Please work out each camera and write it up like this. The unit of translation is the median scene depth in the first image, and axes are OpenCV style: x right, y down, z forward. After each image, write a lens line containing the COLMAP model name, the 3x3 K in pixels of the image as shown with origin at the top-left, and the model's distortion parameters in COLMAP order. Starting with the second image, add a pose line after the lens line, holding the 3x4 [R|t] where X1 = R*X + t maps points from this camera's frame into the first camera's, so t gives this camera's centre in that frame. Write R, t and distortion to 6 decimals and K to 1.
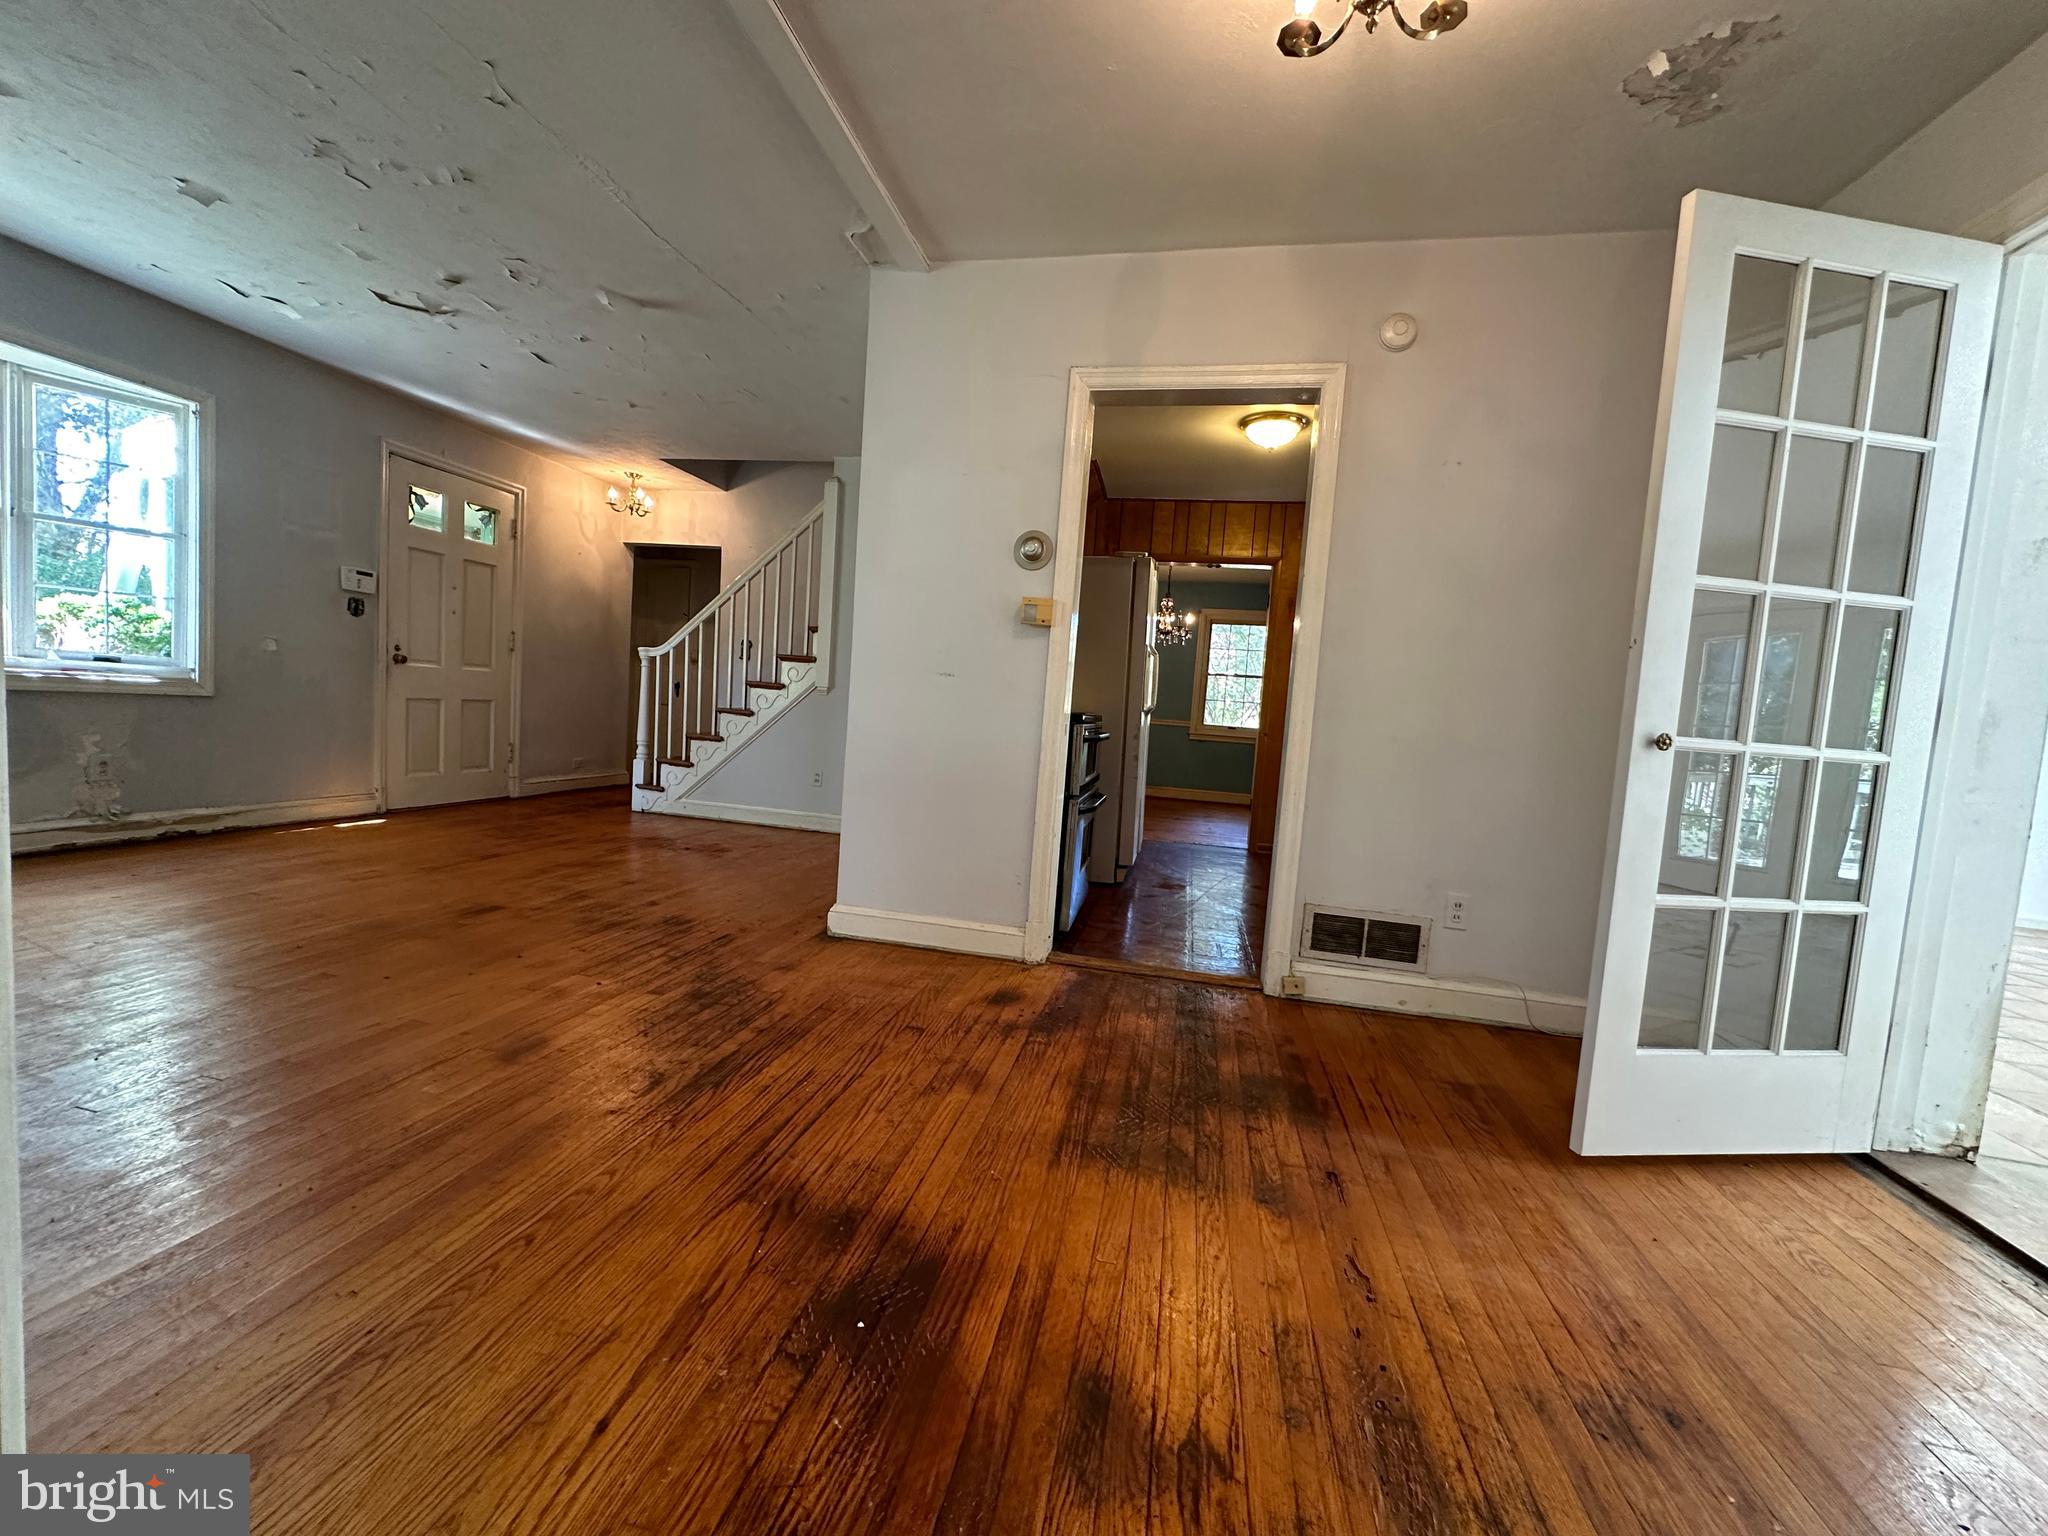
lens RADIAL K [[822.7, 0, 1029.9], [0, 822.7, 774.6], [0, 0, 1]] dist [-0.002157, 0.000211]
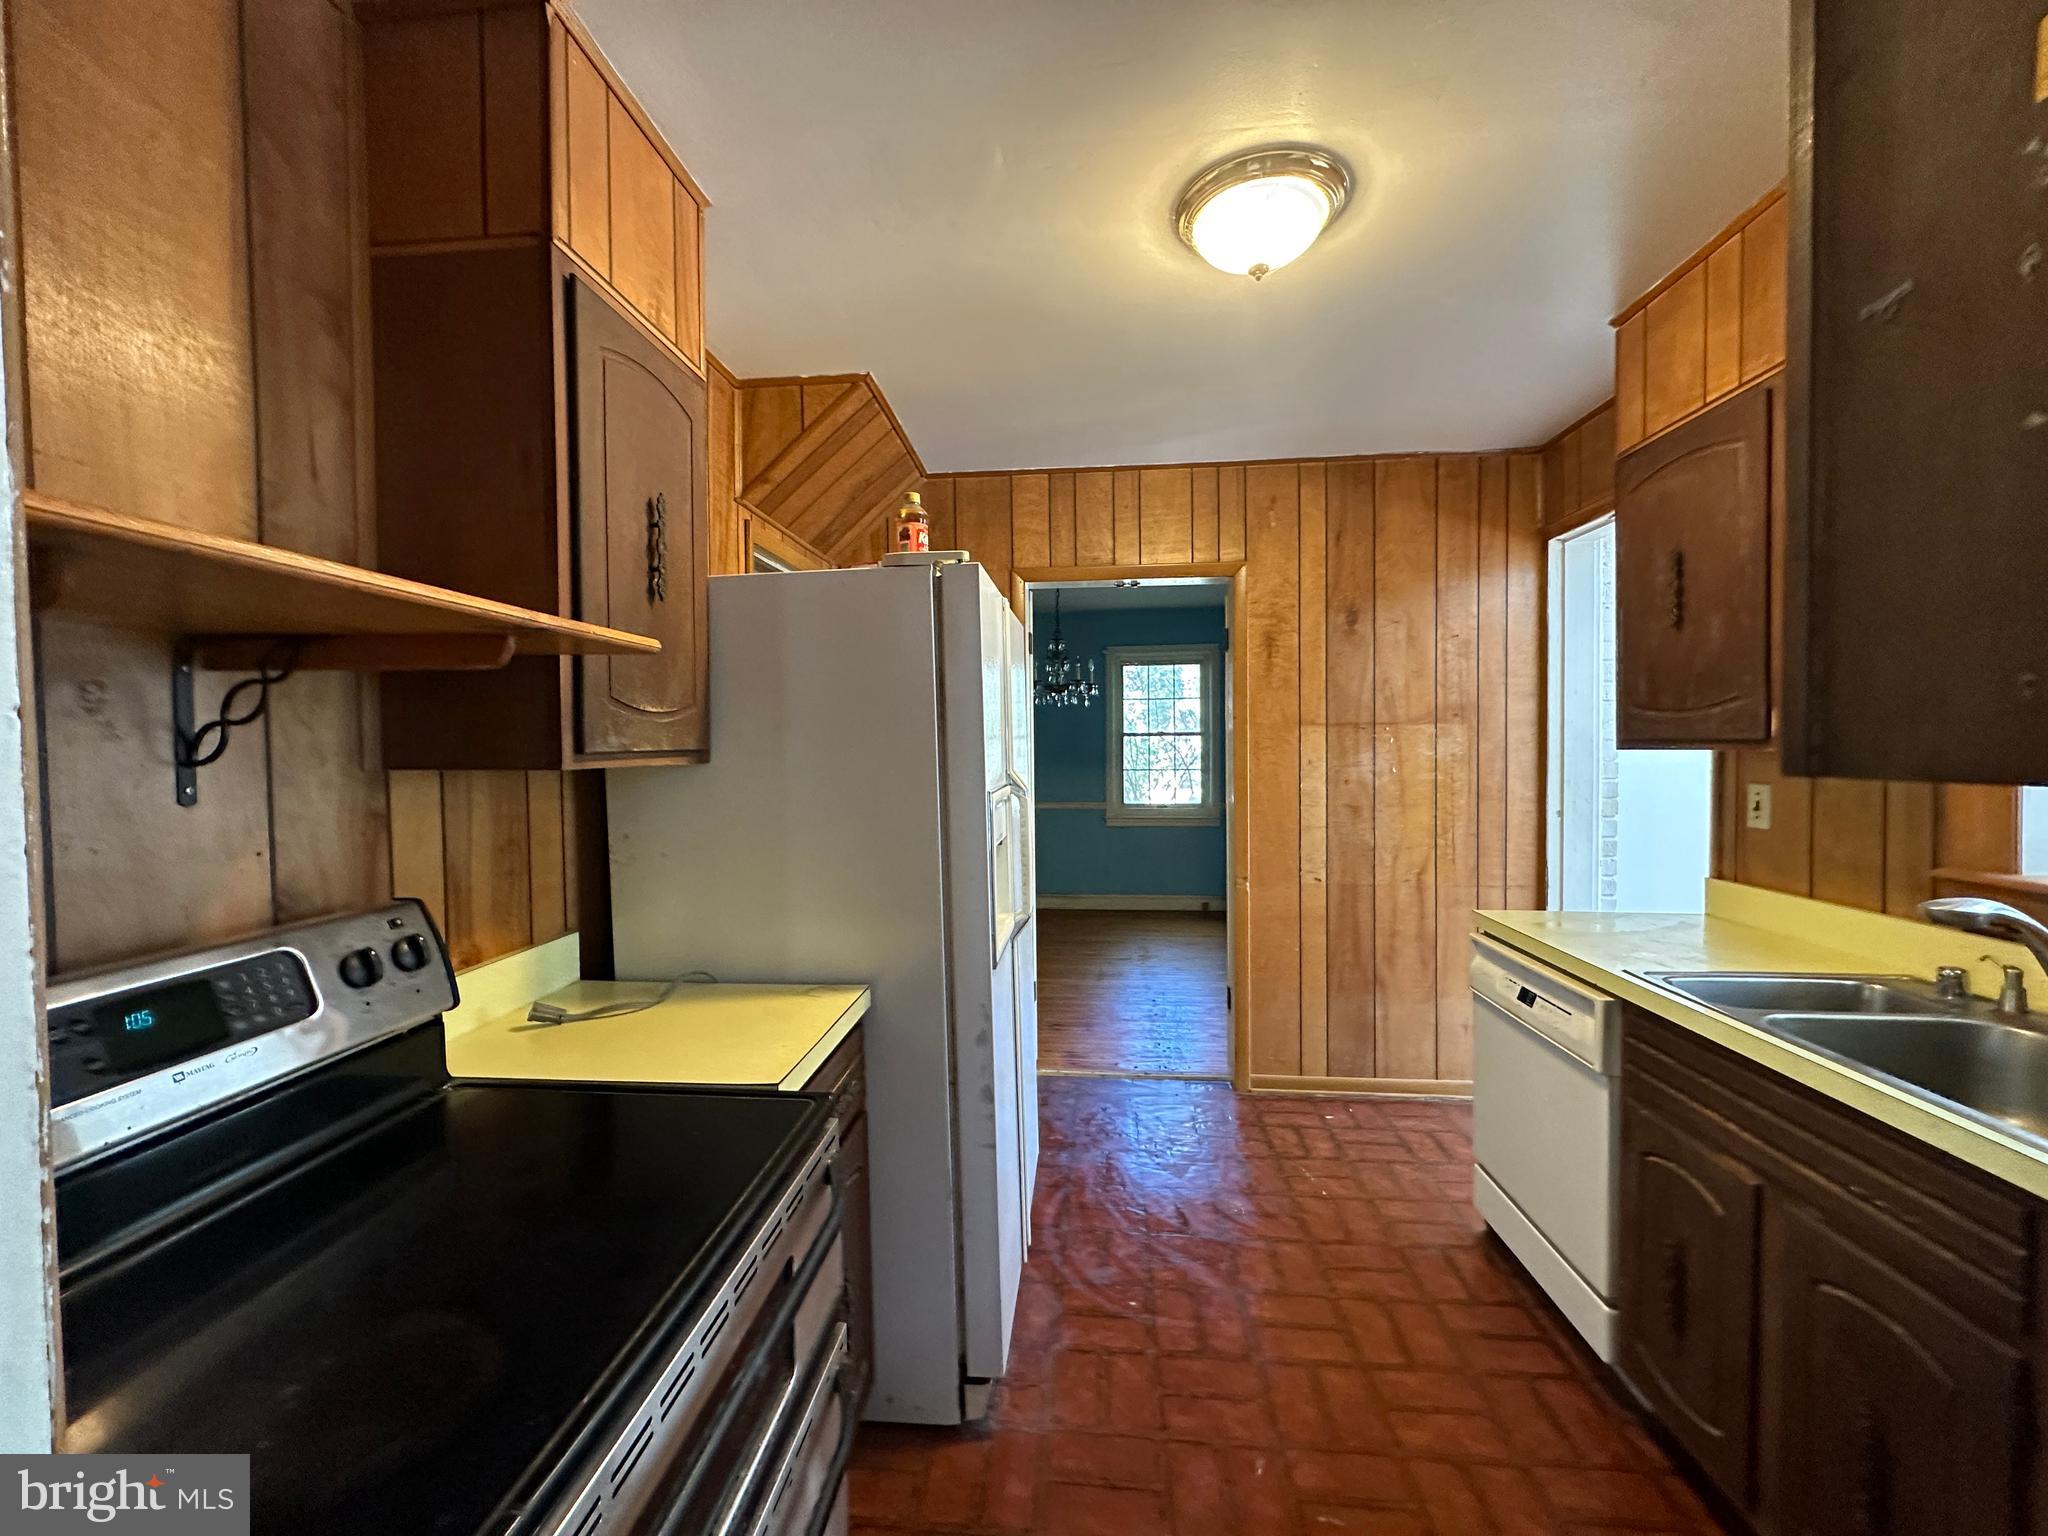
lens RADIAL K [[822.7, 0, 1023.2], [0, 822.7, 762.2], [0, 0, 1]] dist [-0.002157, 0.000211]
pose [[0.992091, -0.082170, 0.094887, 0.200999], [0.086858, 0.995141, -0.046369, -0.251032], [-0.090616, 0.054244, 0.994408, 1.014723]]
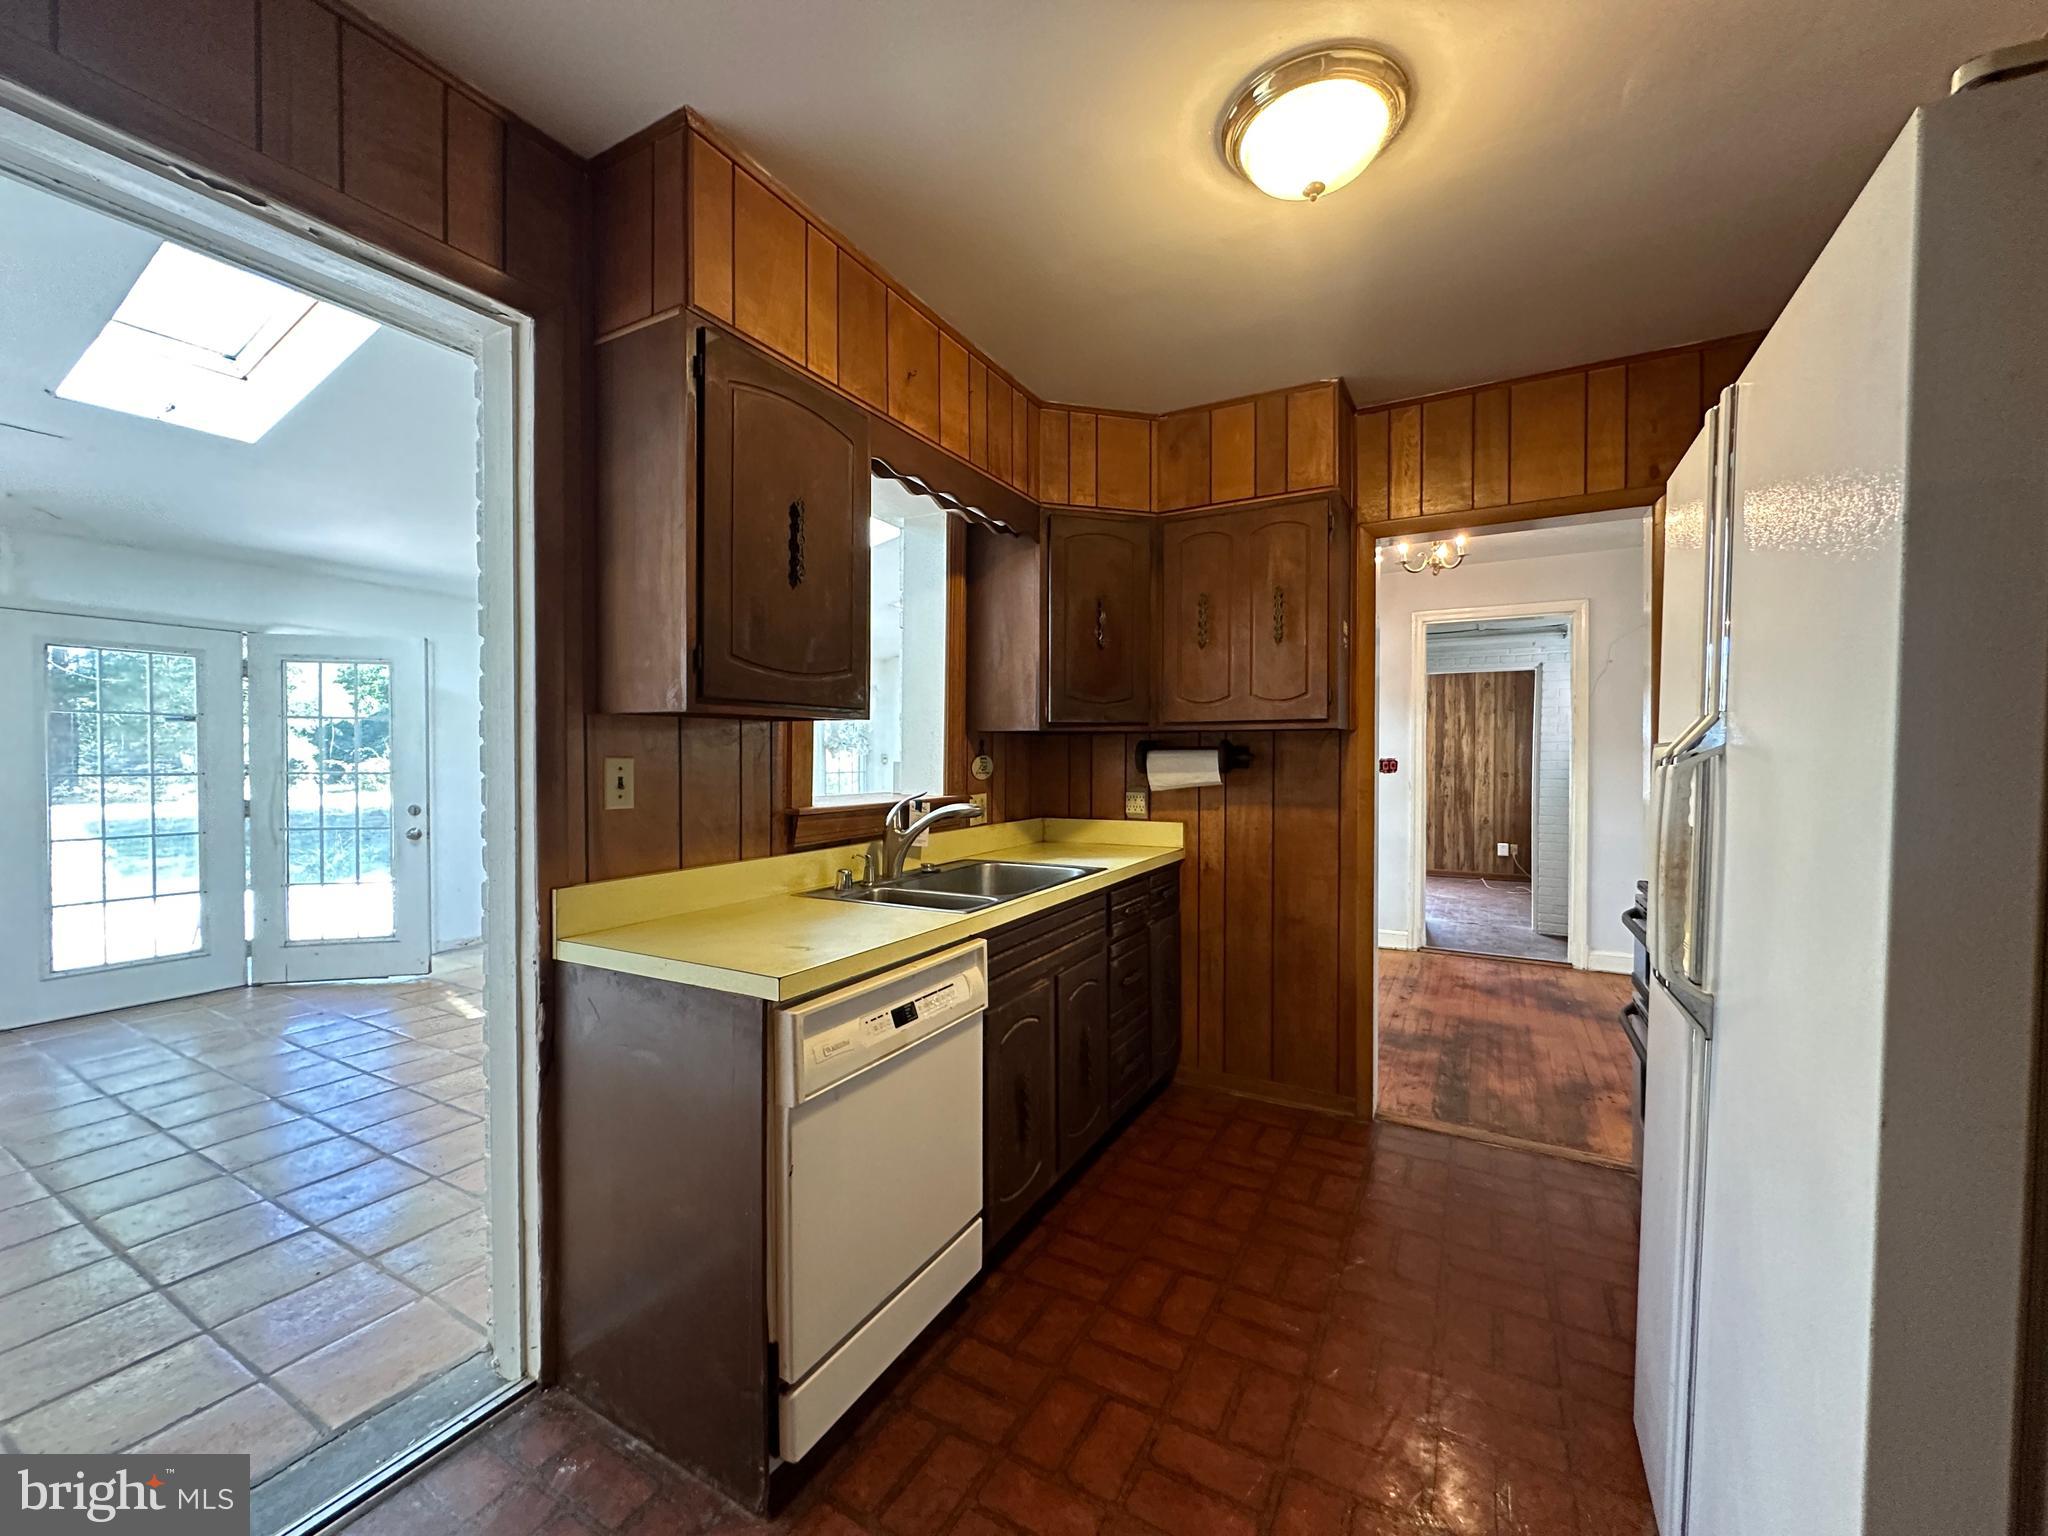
lens RADIAL K [[822.7, 0, 1012.5], [0, 822.7, 760.6], [0, 0, 1]] dist [-0.002157, 0.000211]
pose [[-0.945911, -0.072970, 0.316113, 0.455682], [-0.042158, 0.993762, 0.103247, -0.284901], [-0.321675, 0.084336, -0.943087, 2.248551]]
